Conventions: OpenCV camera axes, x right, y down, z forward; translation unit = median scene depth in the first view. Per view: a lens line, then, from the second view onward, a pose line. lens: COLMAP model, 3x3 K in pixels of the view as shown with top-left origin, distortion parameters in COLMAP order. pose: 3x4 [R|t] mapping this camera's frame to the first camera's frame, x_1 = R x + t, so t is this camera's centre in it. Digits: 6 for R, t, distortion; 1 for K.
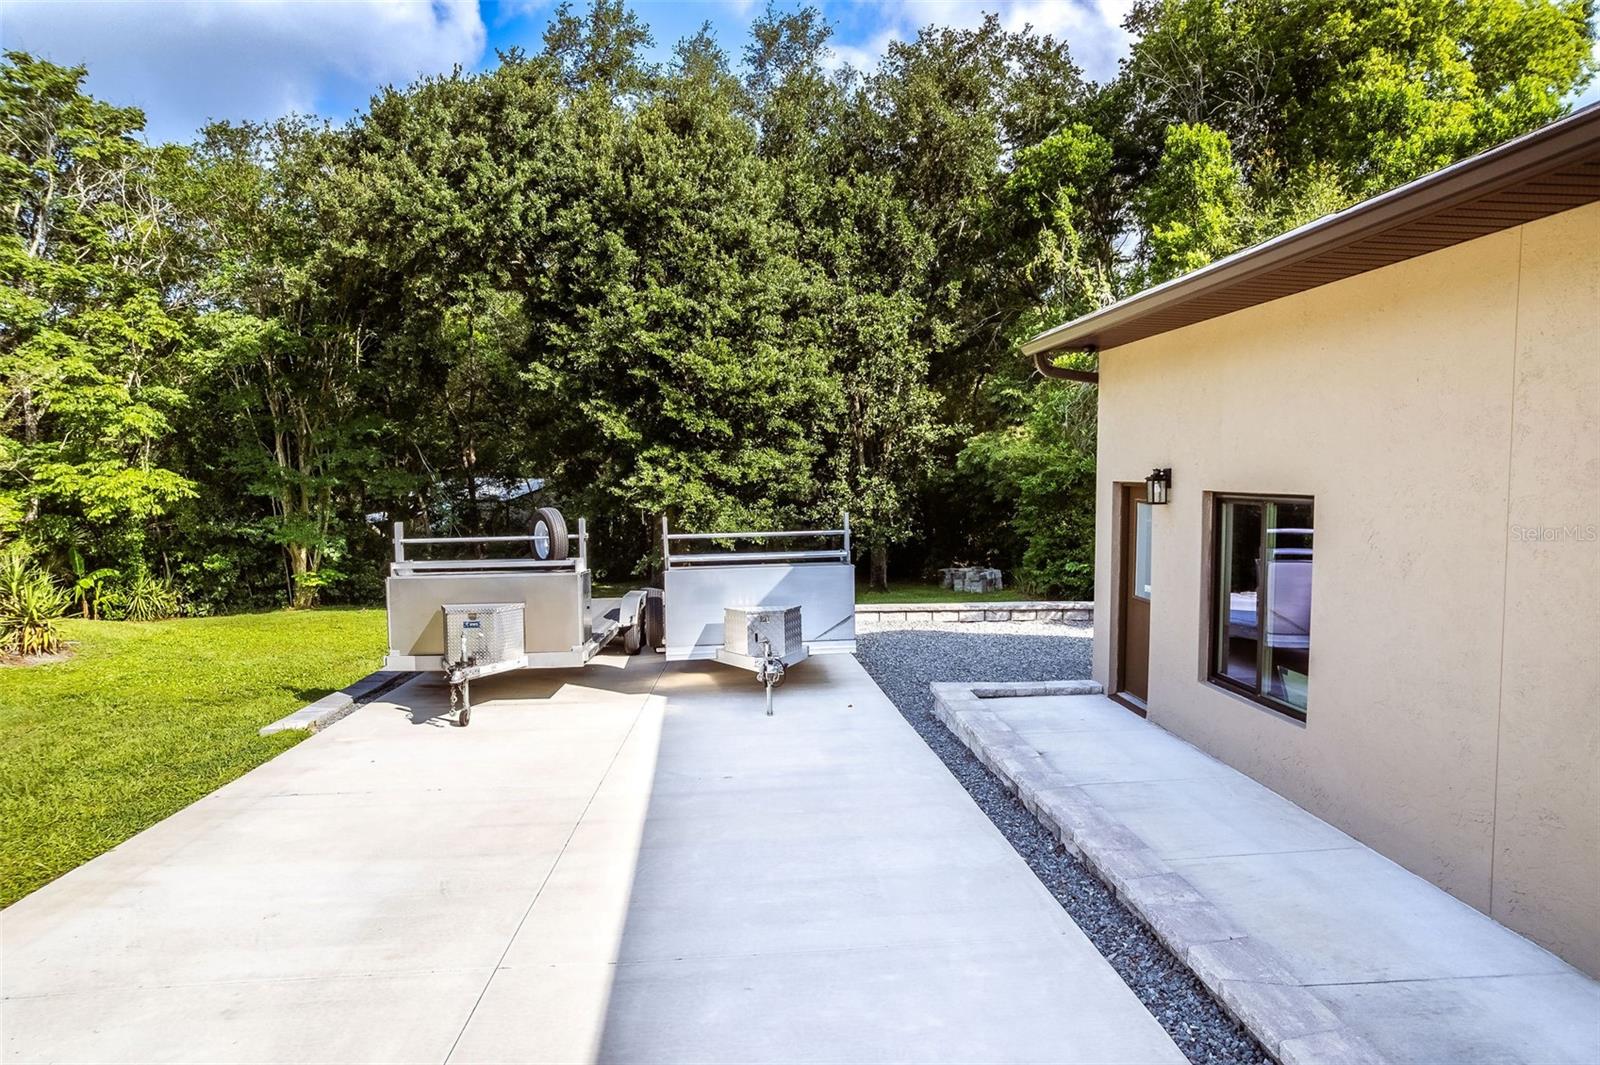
lens RADIAL K [[1026.9, 0, 792.2], [0, 1026.9, 541.6], [0, 0, 1]] dist [-0.069821, 0.062750]
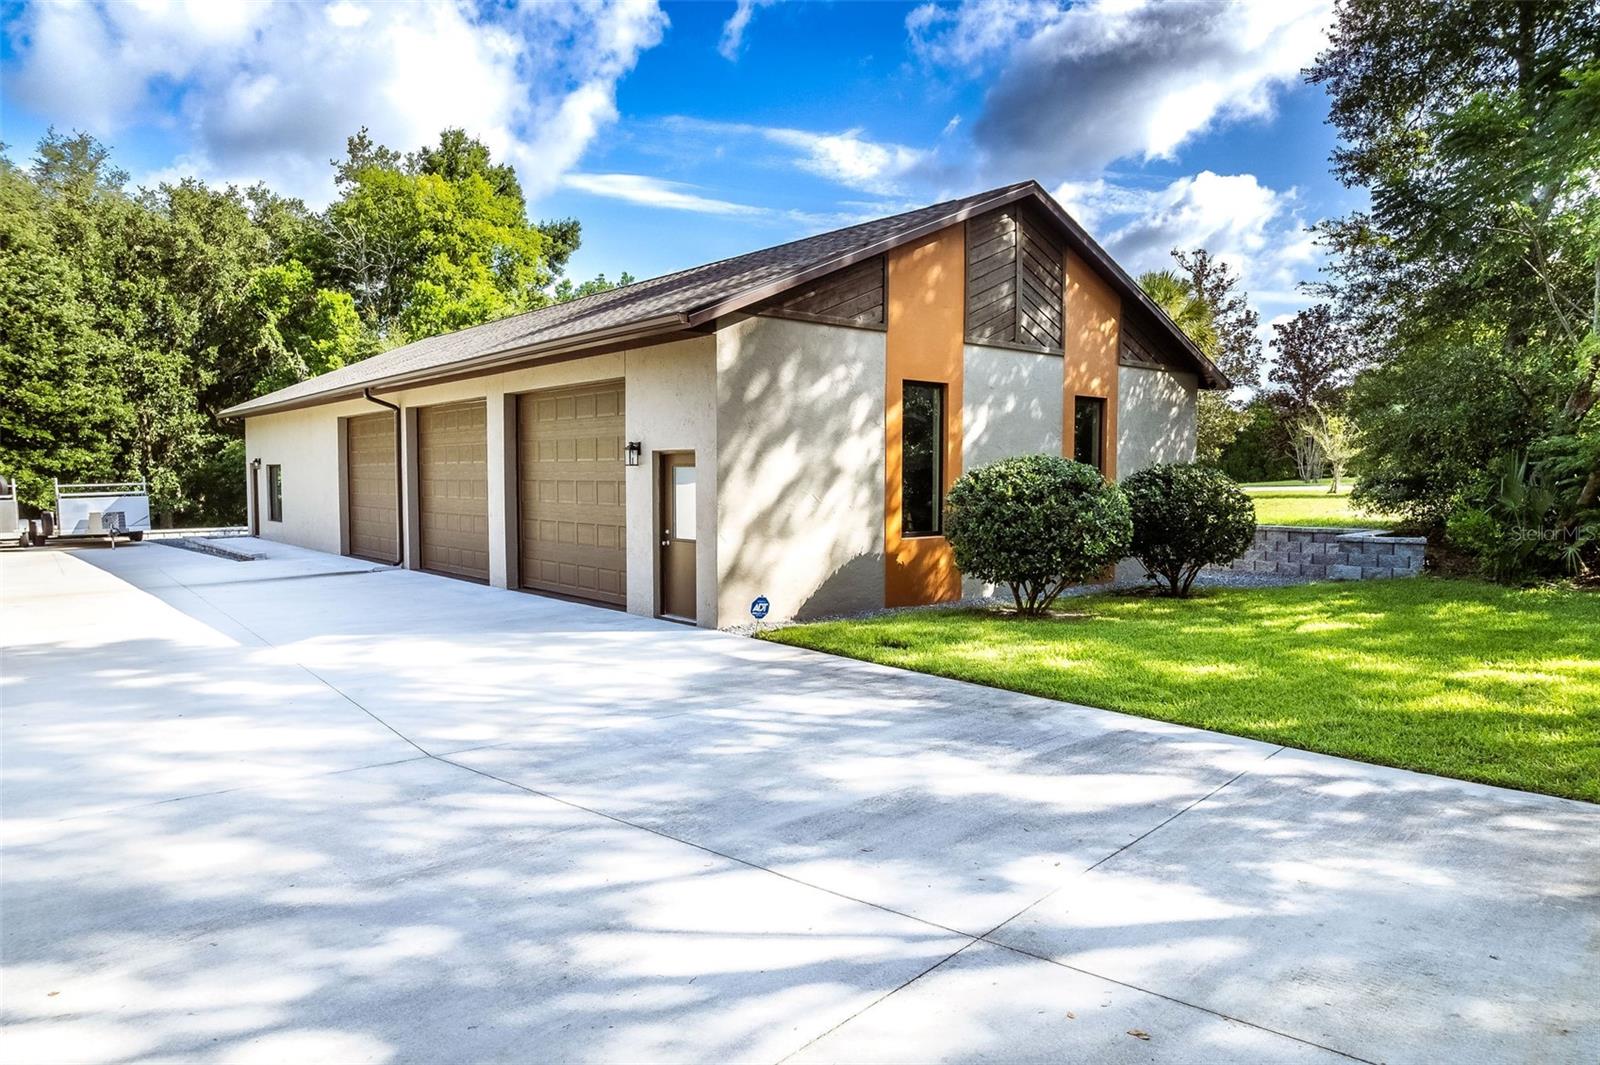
lens RADIAL K [[1026.9, 0, 804.3], [0, 1026.9, 539.2], [0, 0, 1]] dist [-0.069821, 0.062750]
pose [[0.802257, -0.040574, 0.595599, -0.059278], [0.041605, 0.999062, 0.012019, 0.077813], [-0.595527, 0.015137, 0.803192, -0.928494]]
